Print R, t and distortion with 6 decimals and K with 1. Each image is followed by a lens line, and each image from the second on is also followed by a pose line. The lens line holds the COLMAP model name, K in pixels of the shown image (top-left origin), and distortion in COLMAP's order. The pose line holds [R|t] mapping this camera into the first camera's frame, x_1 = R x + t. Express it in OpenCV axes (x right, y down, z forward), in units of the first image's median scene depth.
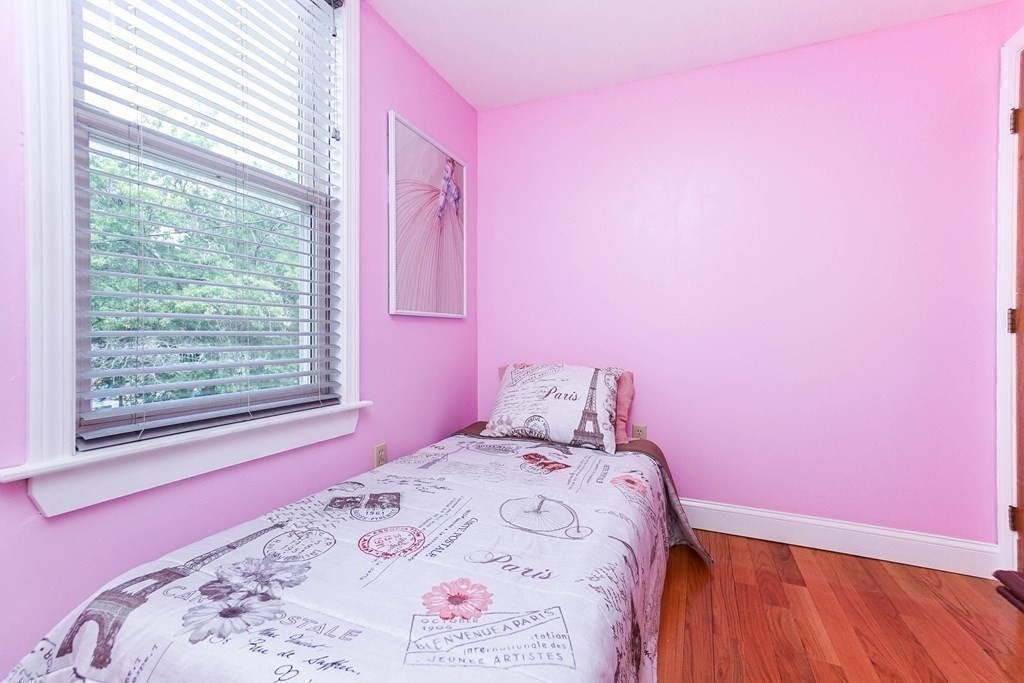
lens RADIAL K [[445.0, 0, 509.5], [0, 445.0, 336.4], [0, 0, 1]] dist [-0.011929, 0.008211]
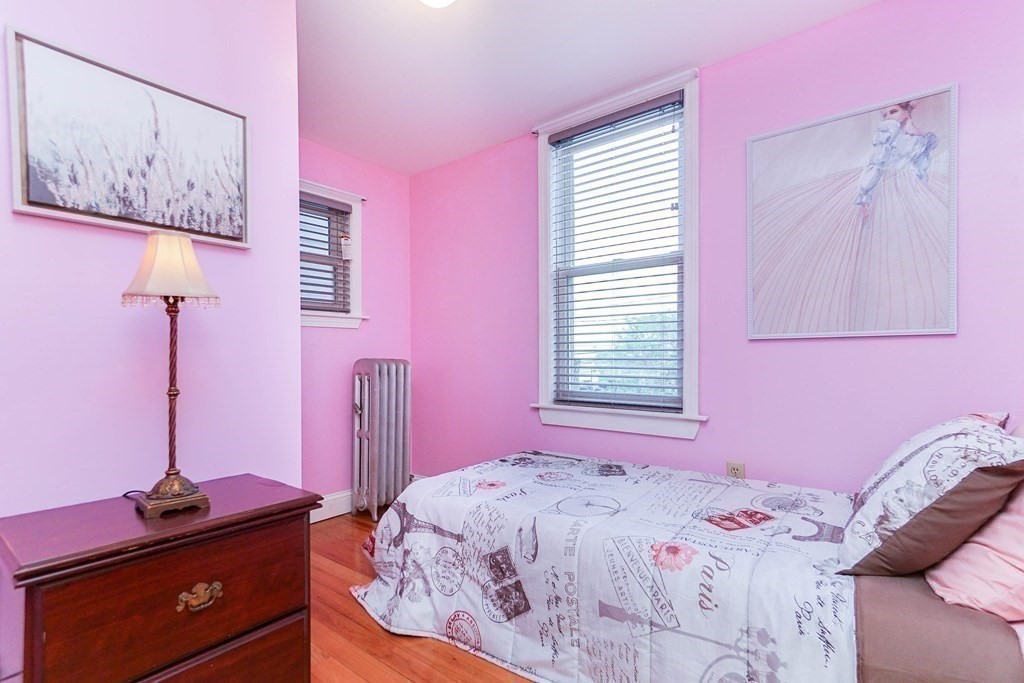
lens RADIAL K [[479.8, 0, 510.1], [0, 479.8, 352.3], [0, 0, 1]] dist [0.002825, 0.000291]
pose [[-0.269268, -0.009182, -0.963021, 1.051296], [0.002634, 0.999944, -0.010270, -0.011386], [0.963062, -0.005302, -0.269229, 0.860153]]
